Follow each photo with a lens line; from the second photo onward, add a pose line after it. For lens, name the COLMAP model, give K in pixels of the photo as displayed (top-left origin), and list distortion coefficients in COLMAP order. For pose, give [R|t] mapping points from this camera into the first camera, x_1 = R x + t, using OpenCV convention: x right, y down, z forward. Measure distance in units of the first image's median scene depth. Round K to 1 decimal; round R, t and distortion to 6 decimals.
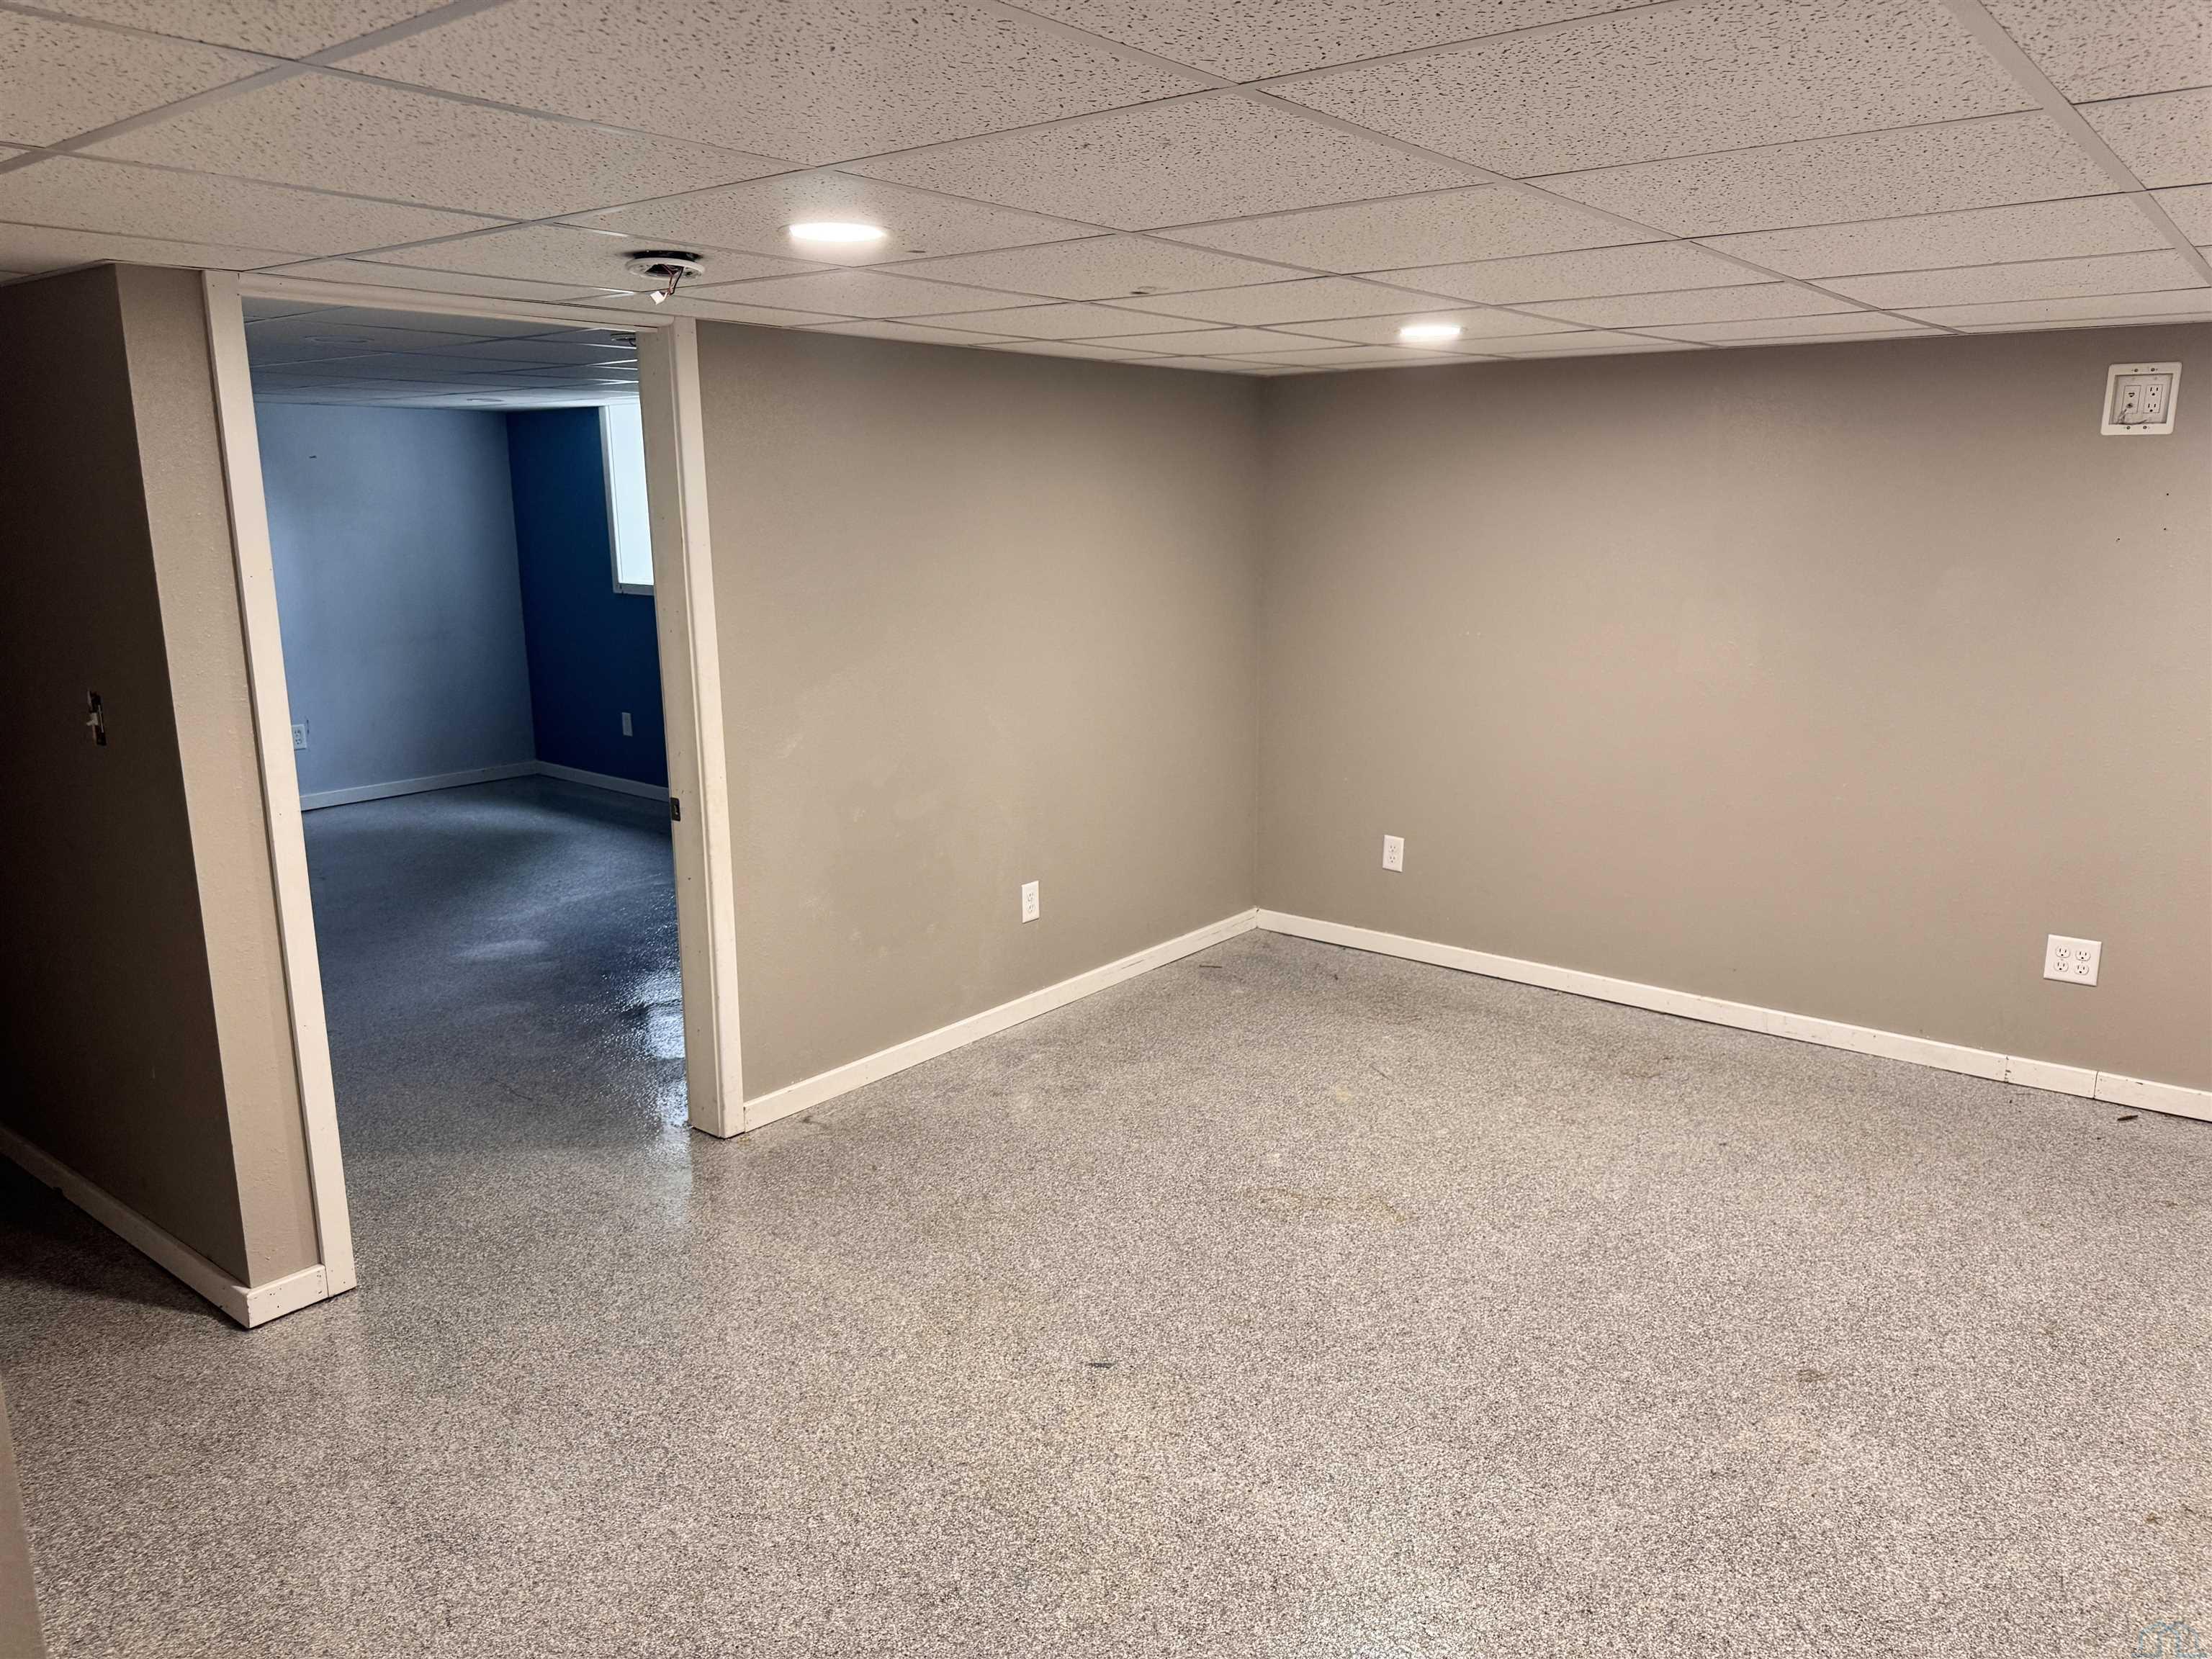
lens RADIAL K [[1563.4, 0, 1100.2], [0, 1563.4, 833.0], [0, 0, 1]] dist [0.052342, -0.066158]
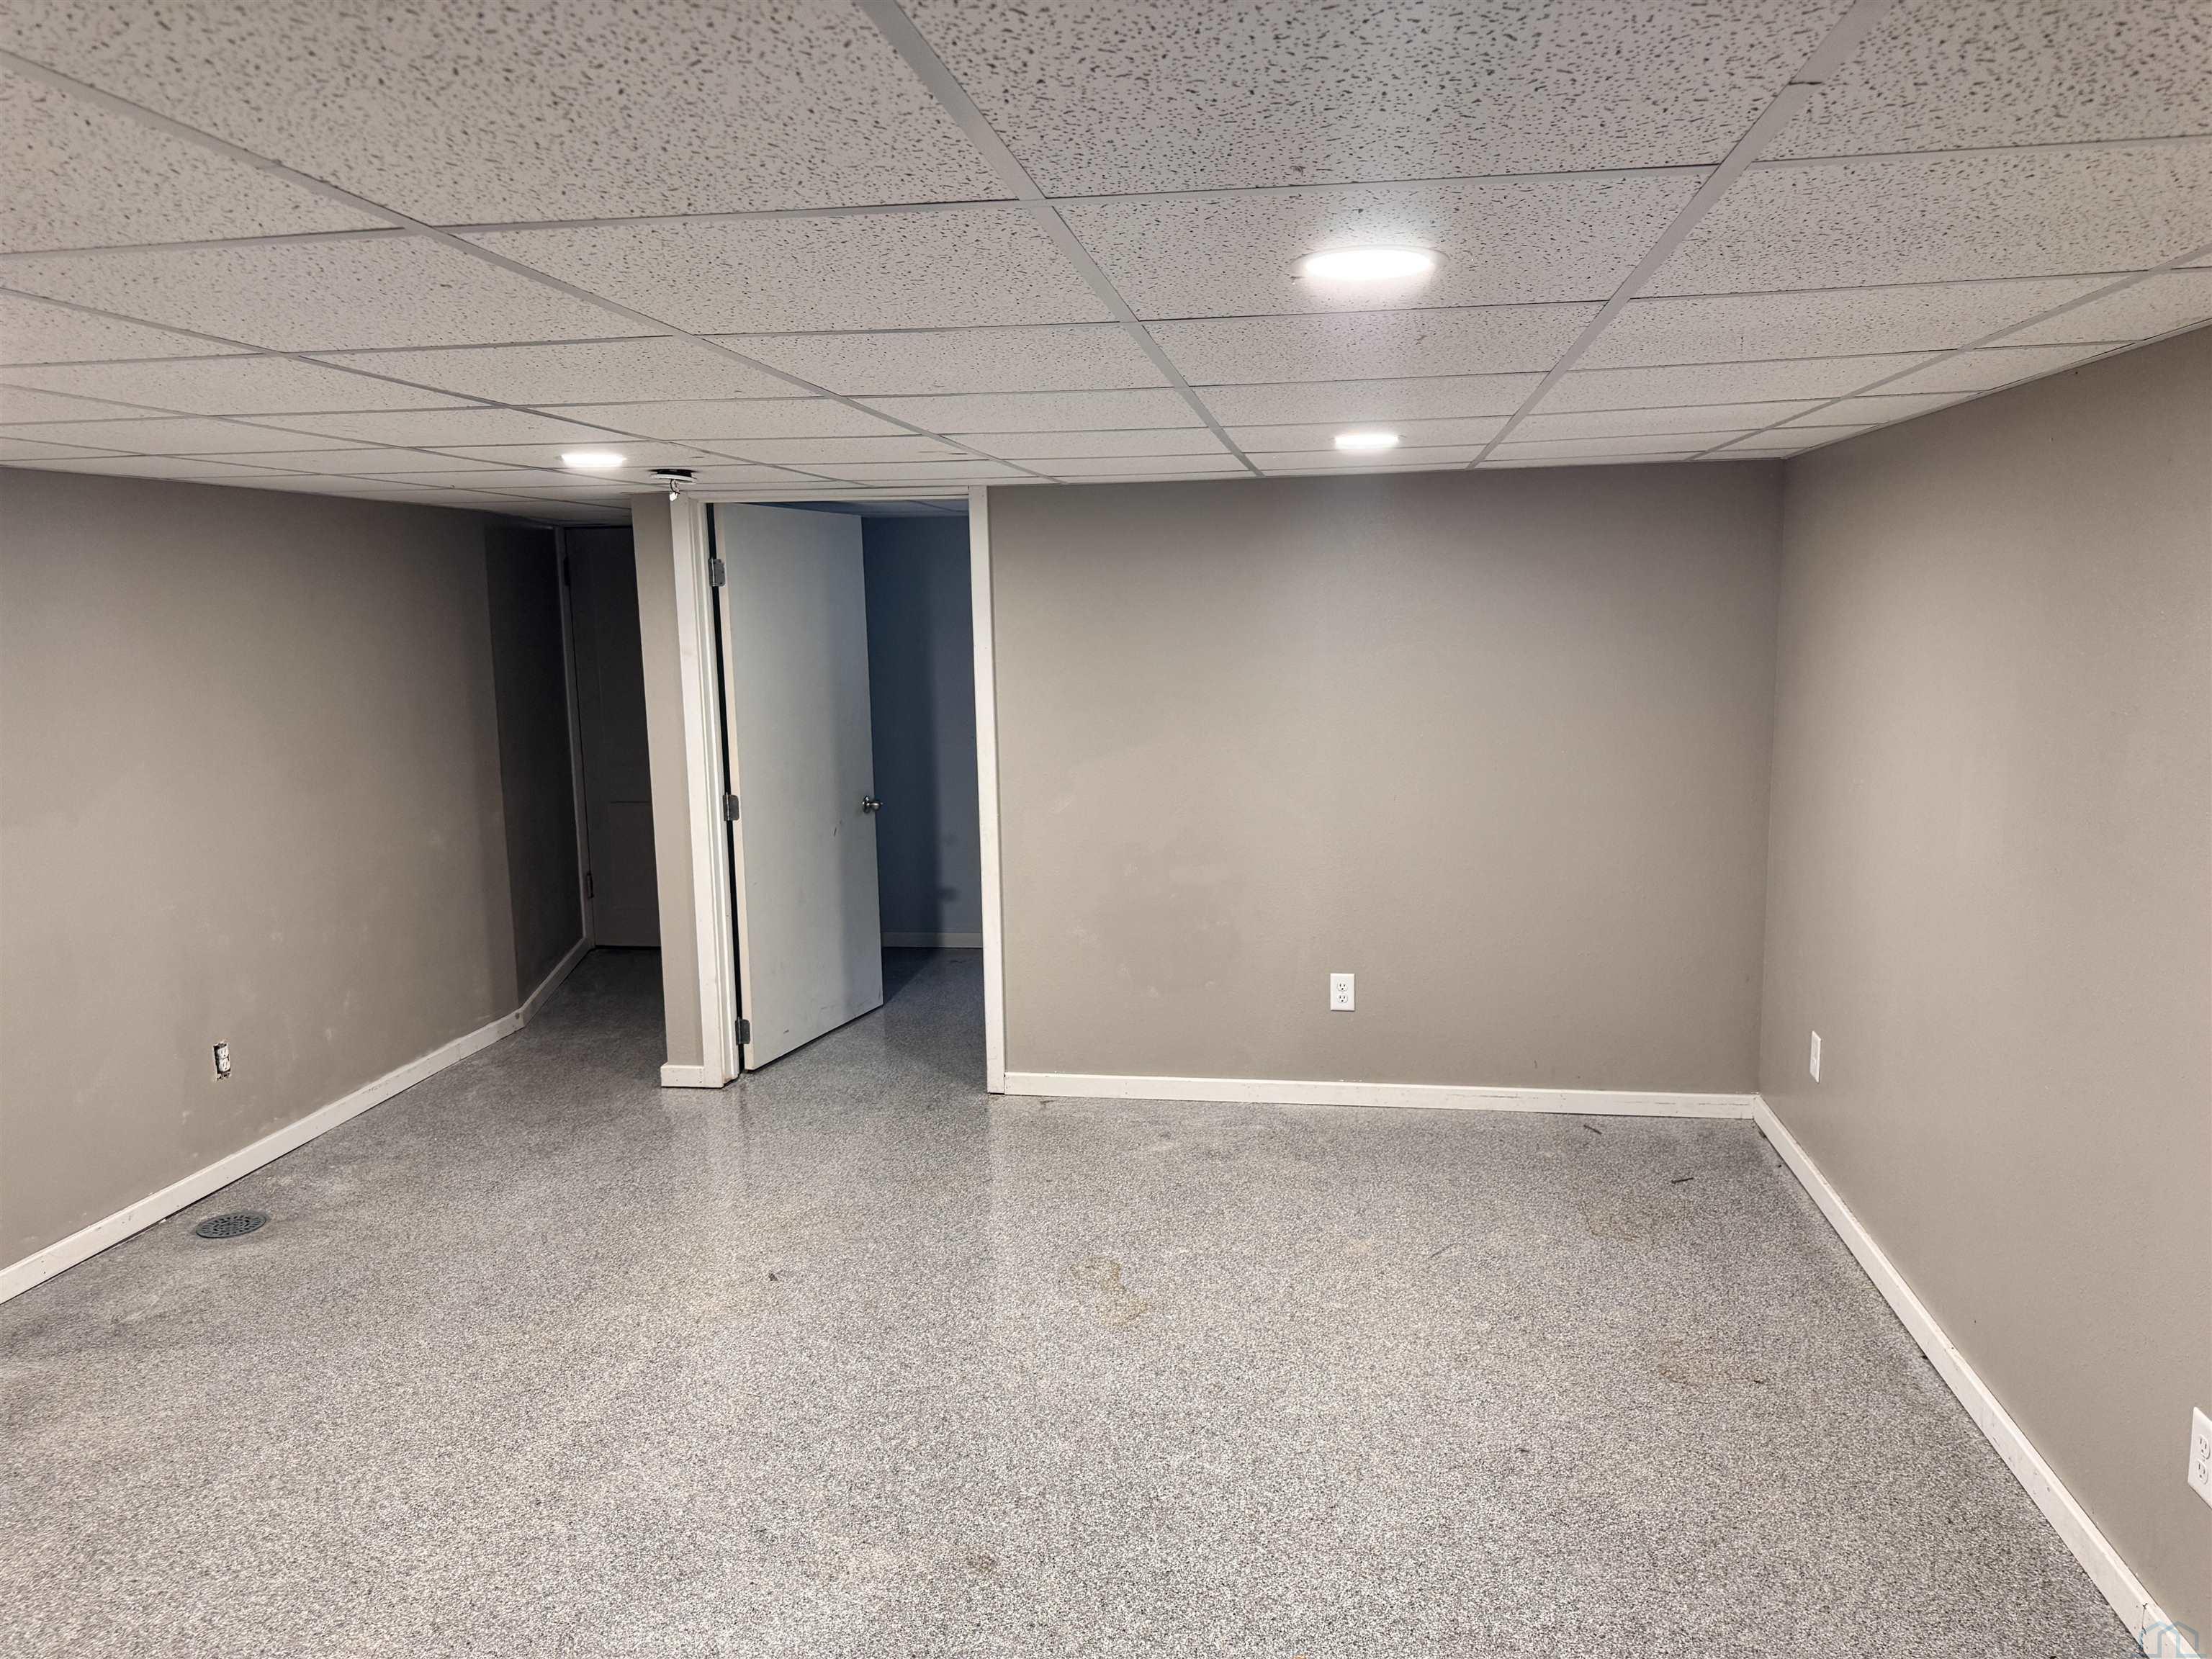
lens RADIAL K [[1562.8, 0, 1108.0], [0, 1562.8, 808.2], [0, 0, 1]] dist [0.092803, -0.127409]
pose [[0.483535, 0.103170, -0.869224, 0.830094], [-0.175241, 0.984335, 0.019349, -0.073352], [0.857604, 0.142968, 0.494040, 0.376935]]
